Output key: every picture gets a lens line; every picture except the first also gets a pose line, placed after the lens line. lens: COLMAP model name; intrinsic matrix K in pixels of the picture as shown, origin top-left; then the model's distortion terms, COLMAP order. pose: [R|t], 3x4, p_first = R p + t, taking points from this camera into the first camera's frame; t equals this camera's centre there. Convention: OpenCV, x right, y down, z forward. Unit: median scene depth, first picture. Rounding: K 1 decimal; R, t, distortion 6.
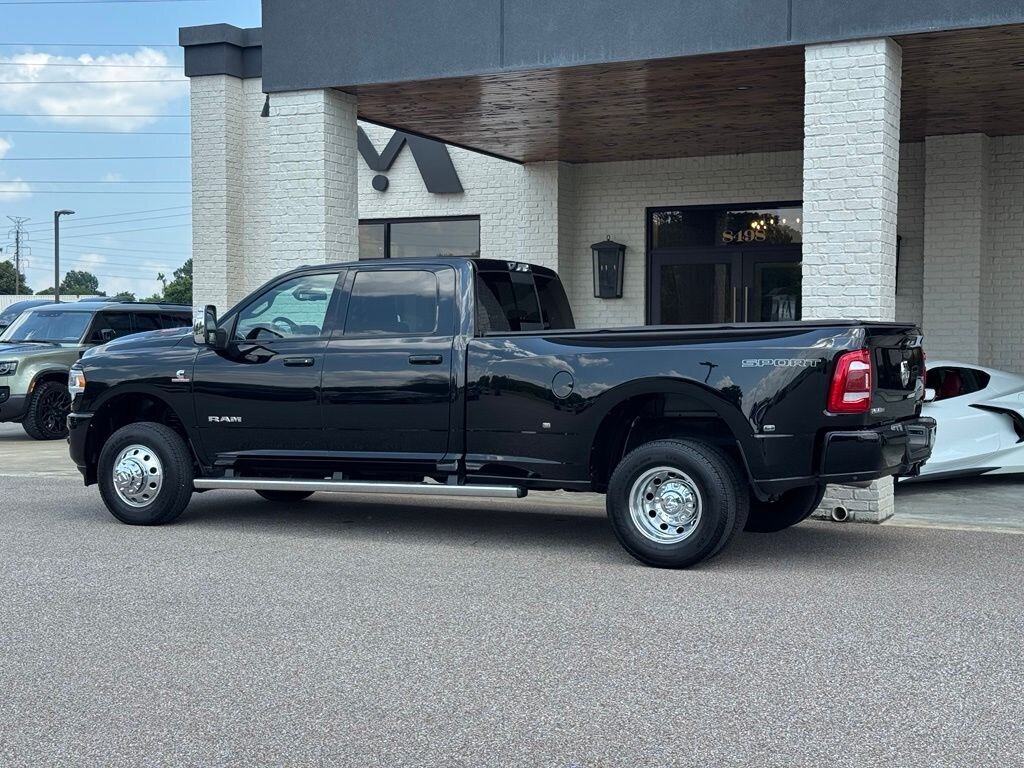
lens RADIAL K [[1422.1, 0, 511.4], [0, 1422.1, 380.1], [0, 0, 1]] dist [0.185631, -0.345253]
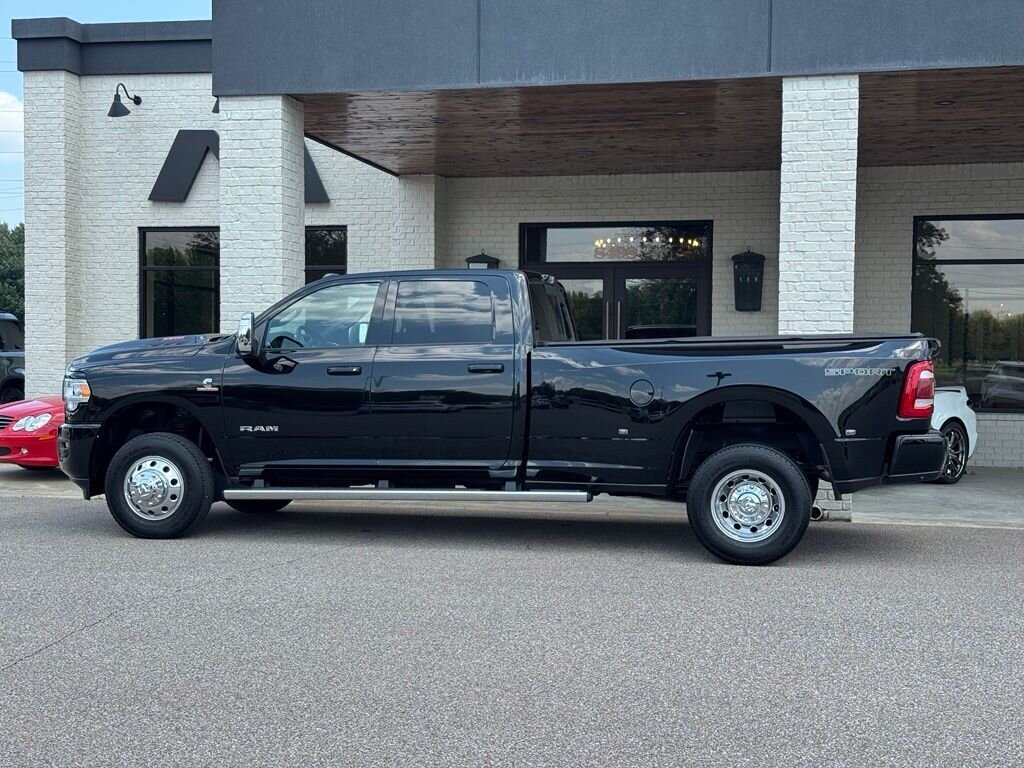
lens RADIAL K [[1421.5, 0, 508.7], [0, 1421.5, 387.1], [0, 0, 1]] dist [0.187184, -0.351330]
pose [[0.974025, -0.000049, 0.226440, -0.231996], [0.001124, 0.999989, -0.004618, 0.003155], [-0.226437, 0.004753, 0.974014, 0.003757]]
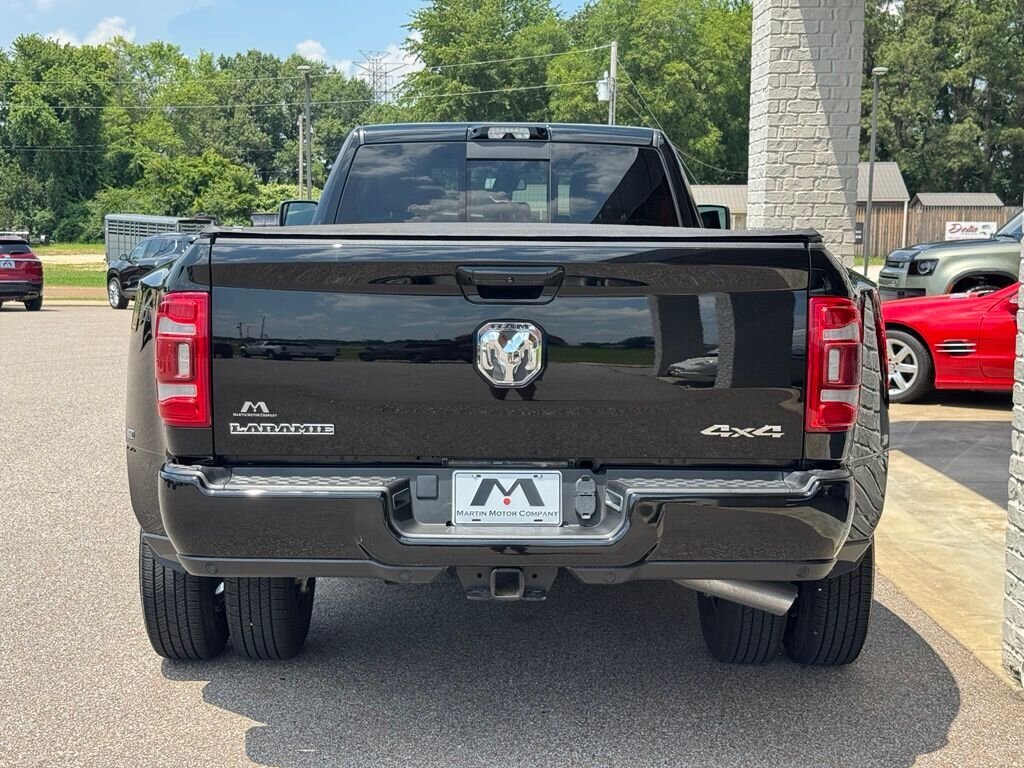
lens RADIAL K [[1424.8, 0, 512.0], [0, 1424.8, 384.0], [0, 0, 1]] dist [0.178282, -0.315226]
pose [[0.453556, 0.103150, -0.885238, 0.515807], [-0.030364, 0.994491, 0.100324, -0.030110], [0.890710, -0.018623, 0.454189, 0.651619]]
